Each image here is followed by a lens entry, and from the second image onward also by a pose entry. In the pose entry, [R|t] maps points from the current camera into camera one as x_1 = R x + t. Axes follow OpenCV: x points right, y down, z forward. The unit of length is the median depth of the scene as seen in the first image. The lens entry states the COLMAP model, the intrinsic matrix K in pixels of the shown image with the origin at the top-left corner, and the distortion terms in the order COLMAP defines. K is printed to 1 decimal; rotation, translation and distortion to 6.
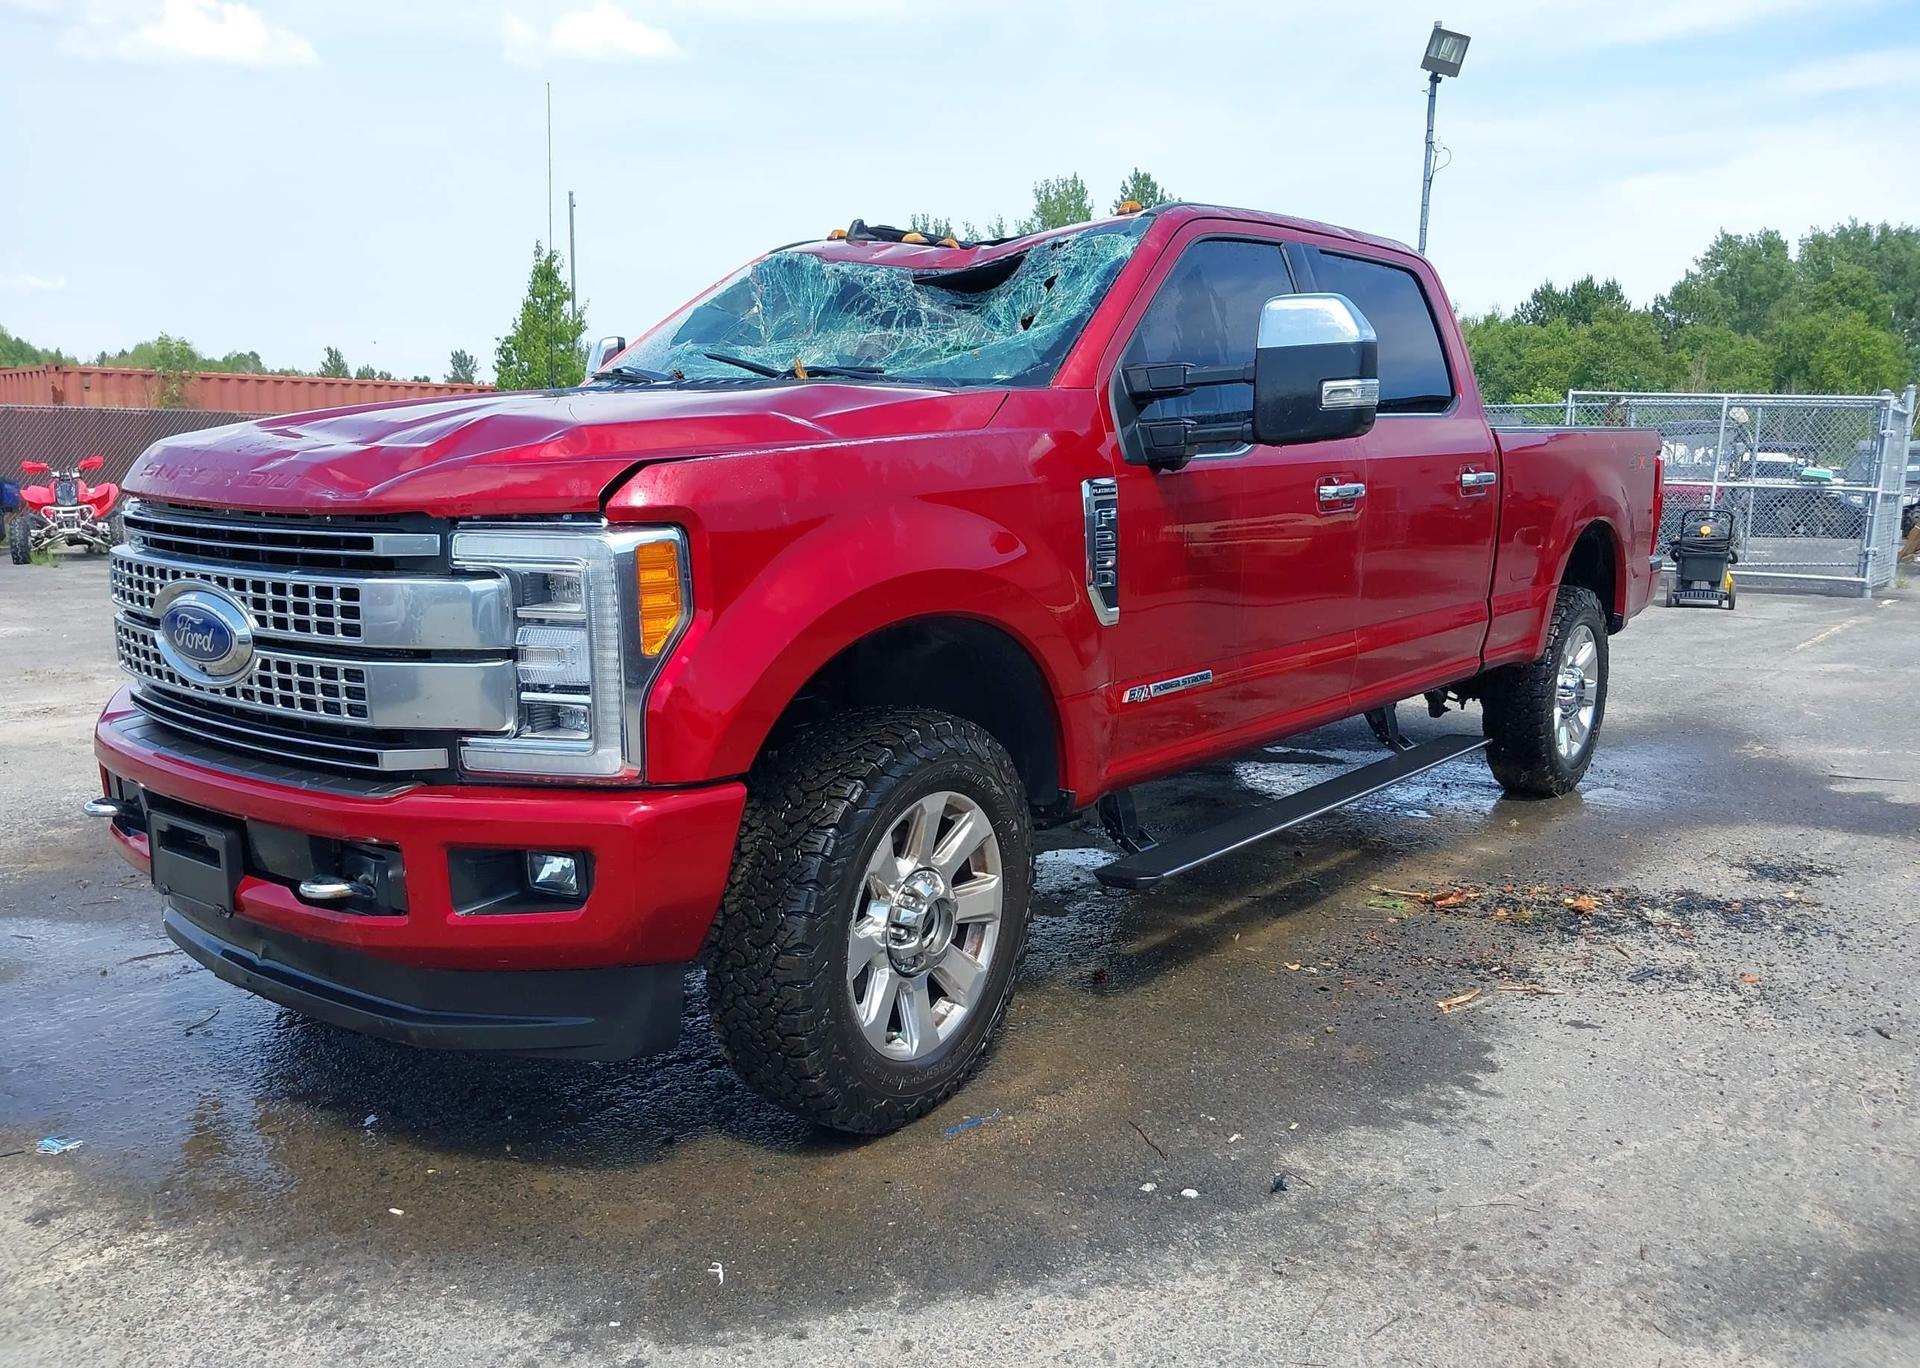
lens RADIAL K [[1487.8, 0, 990.9], [0, 1487.8, 752.5], [0, 0, 1]] dist [0.044222, -0.057865]
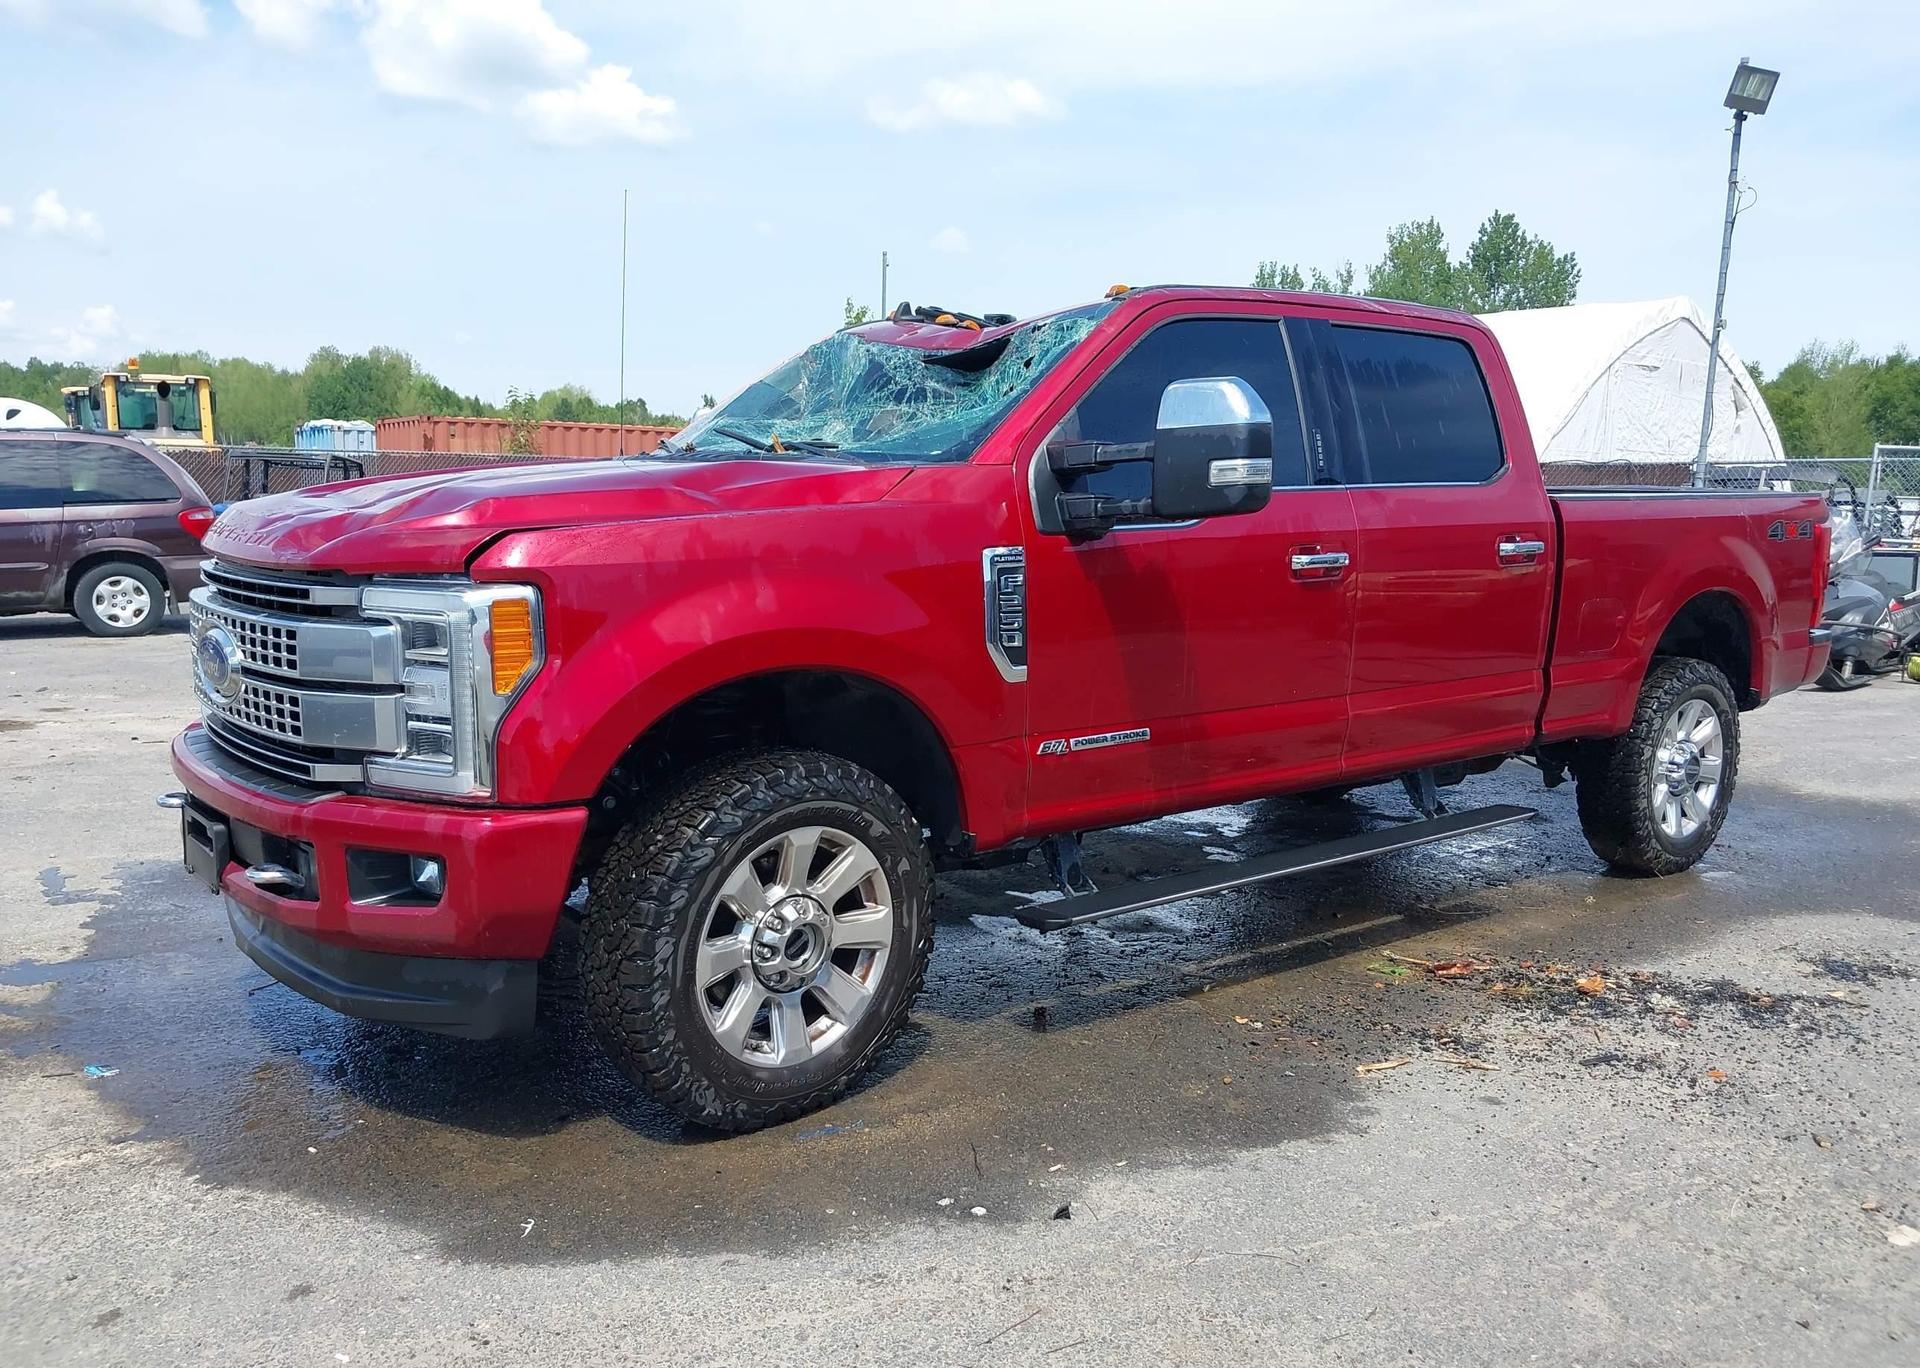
lens RADIAL K [[1487.8, 0, 990.9], [0, 1487.8, 752.5], [0, 0, 1]] dist [0.044222, -0.057865]
pose [[0.977256, 0.047659, -0.206640, 0.319539], [-0.053610, 0.998290, -0.023292, -0.010167], [0.205177, 0.033840, 0.978140, -0.060602]]
